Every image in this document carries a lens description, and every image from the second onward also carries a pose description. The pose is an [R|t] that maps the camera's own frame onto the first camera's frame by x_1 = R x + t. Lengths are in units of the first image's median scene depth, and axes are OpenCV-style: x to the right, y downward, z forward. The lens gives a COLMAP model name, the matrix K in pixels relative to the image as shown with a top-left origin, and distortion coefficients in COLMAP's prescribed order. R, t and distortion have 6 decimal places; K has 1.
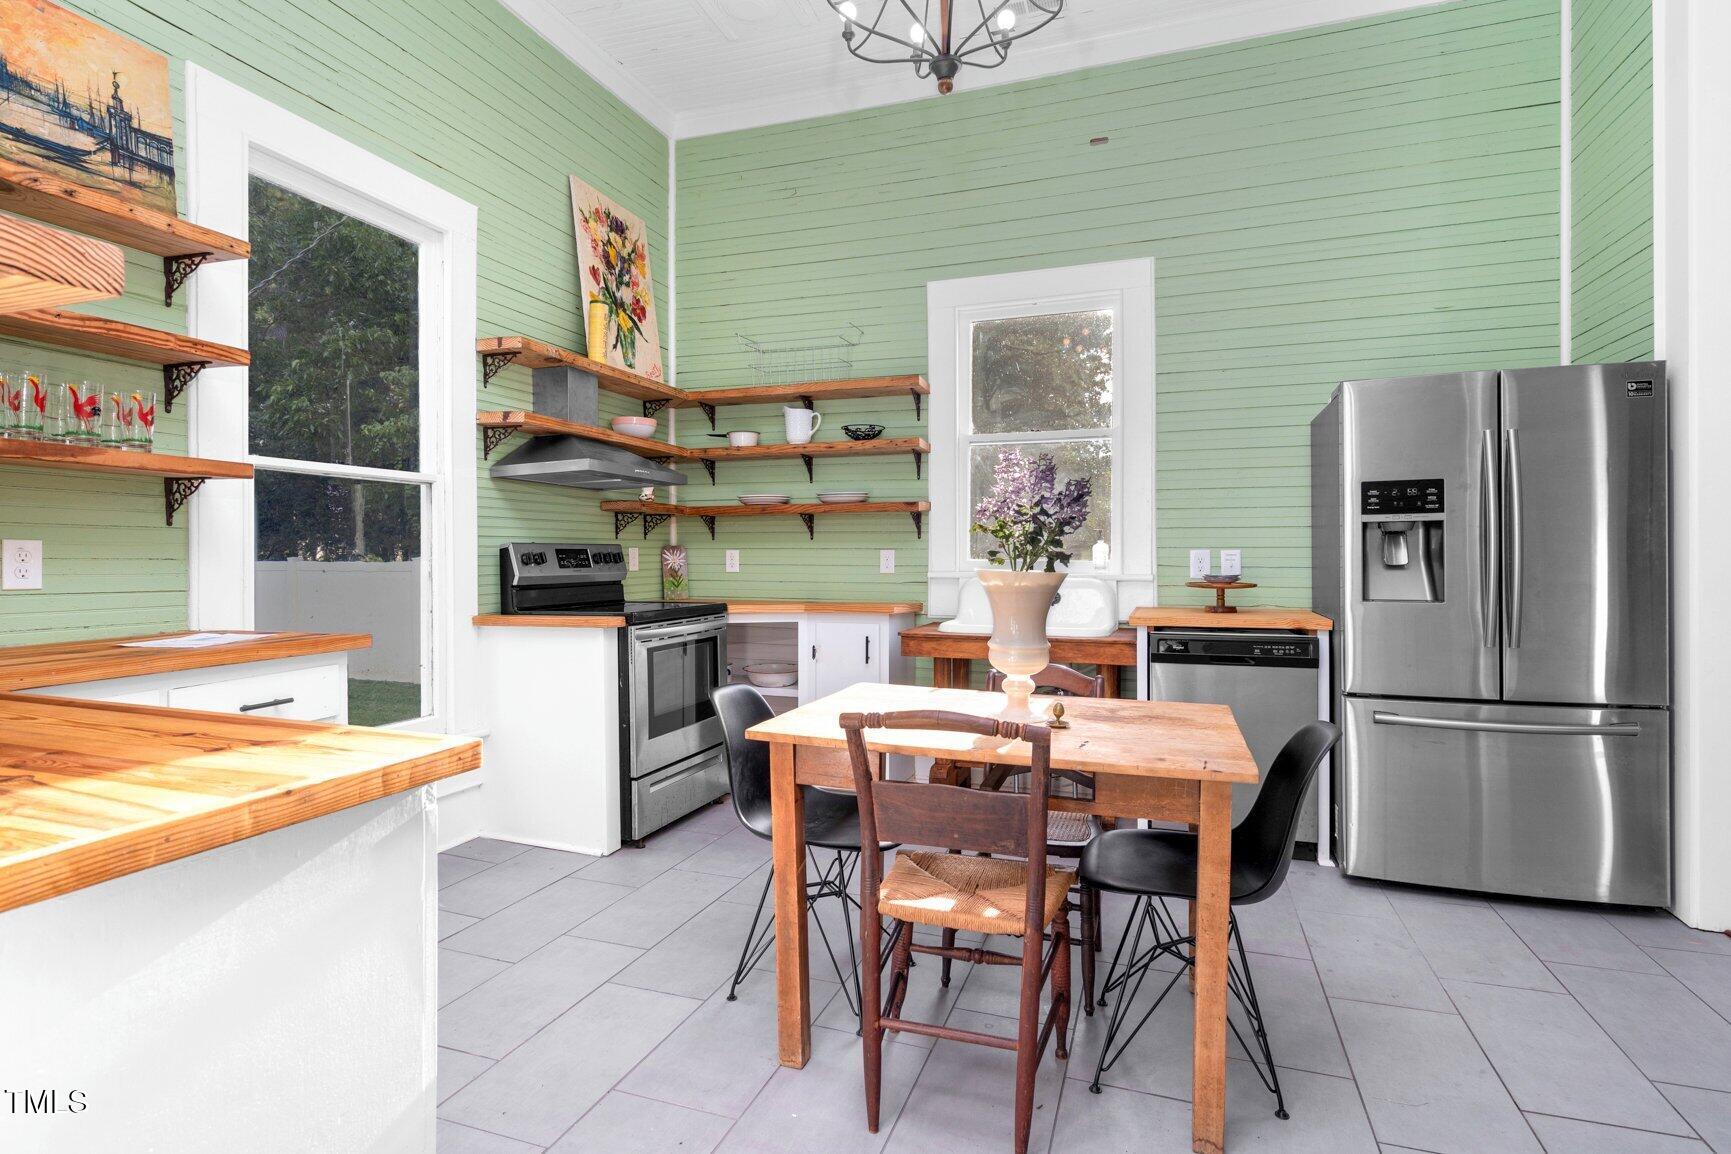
lens RADIAL K [[786.6, 0, 866.5], [0, 786.6, 561.7], [0, 0, 1]] dist [-0.000307, 0.000367]
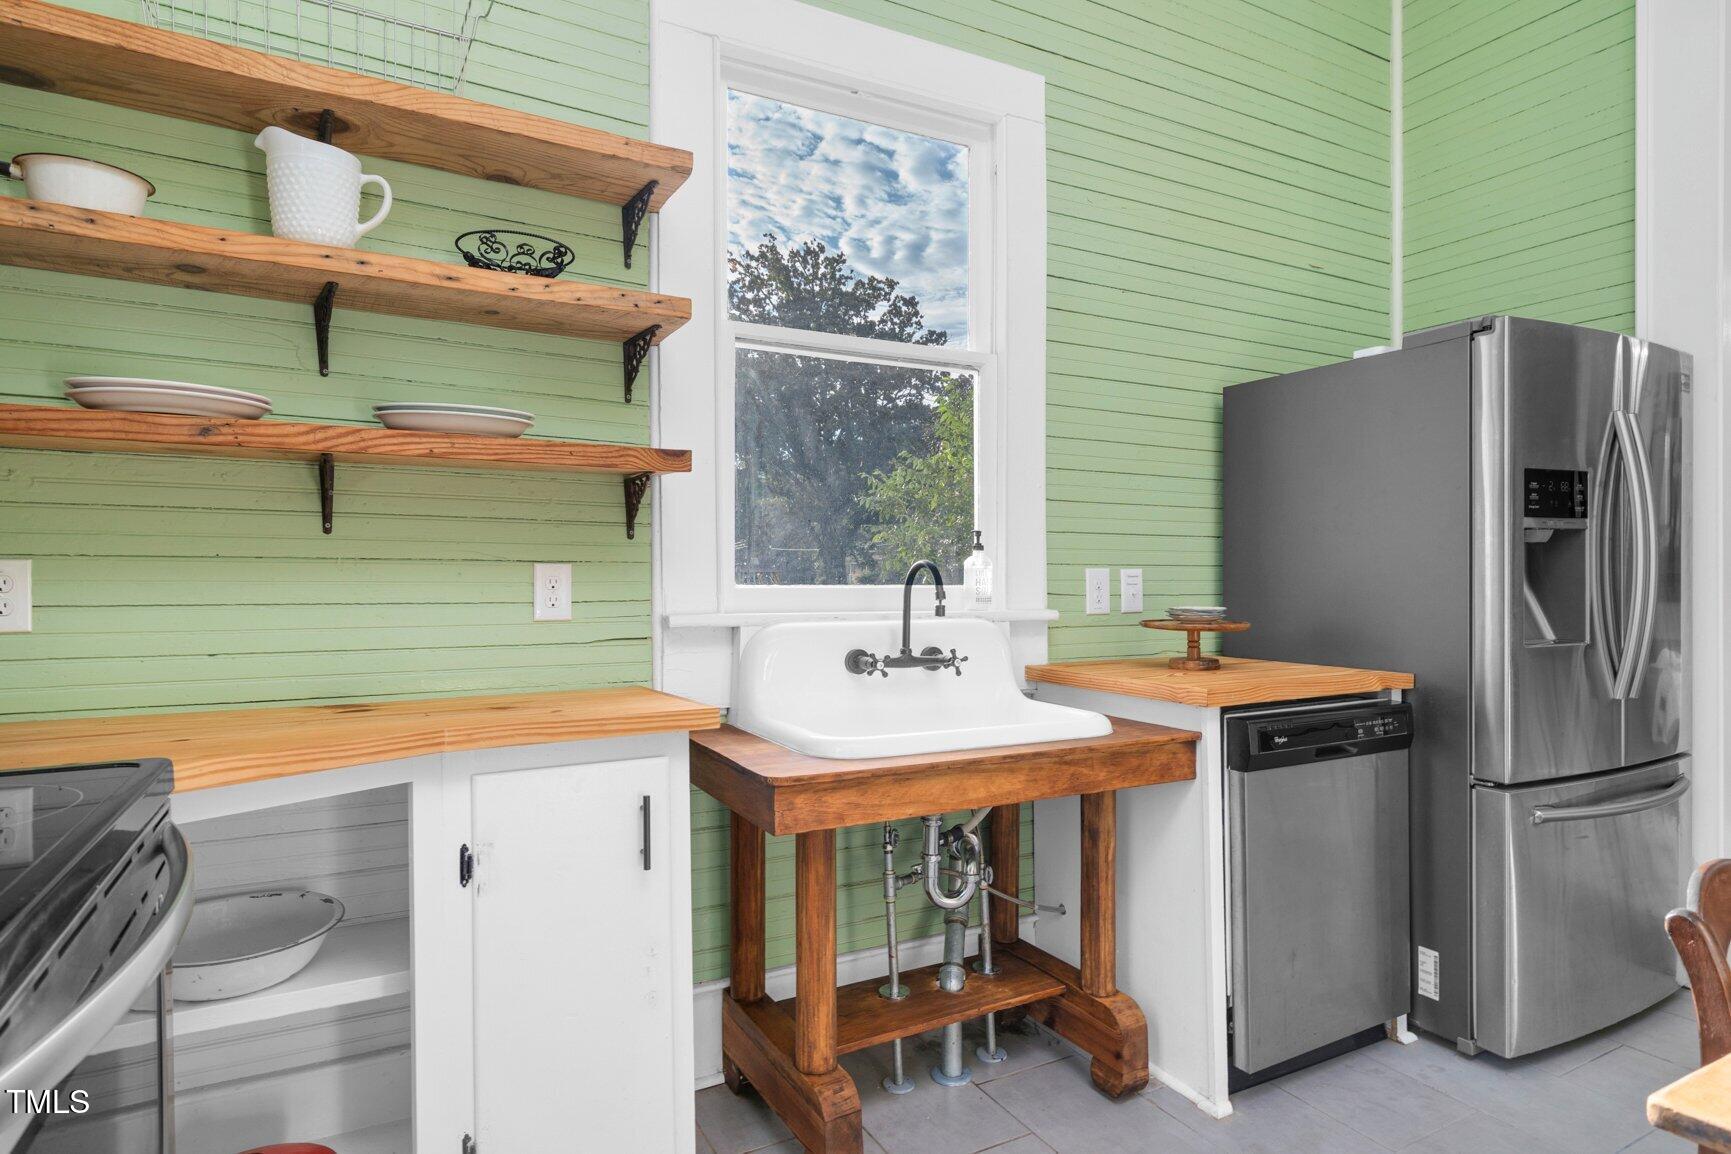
lens RADIAL K [[941.9, 0, 865.5], [0, 941.9, 577.0], [0, 0, 1]] dist [0.005098, 0.001507]
pose [[0.689680, -0.000072, 0.724115, -0.242585], [0.005644, 0.999970, -0.005276, -0.005115], [-0.724093, 0.007725, 0.689659, 0.597446]]
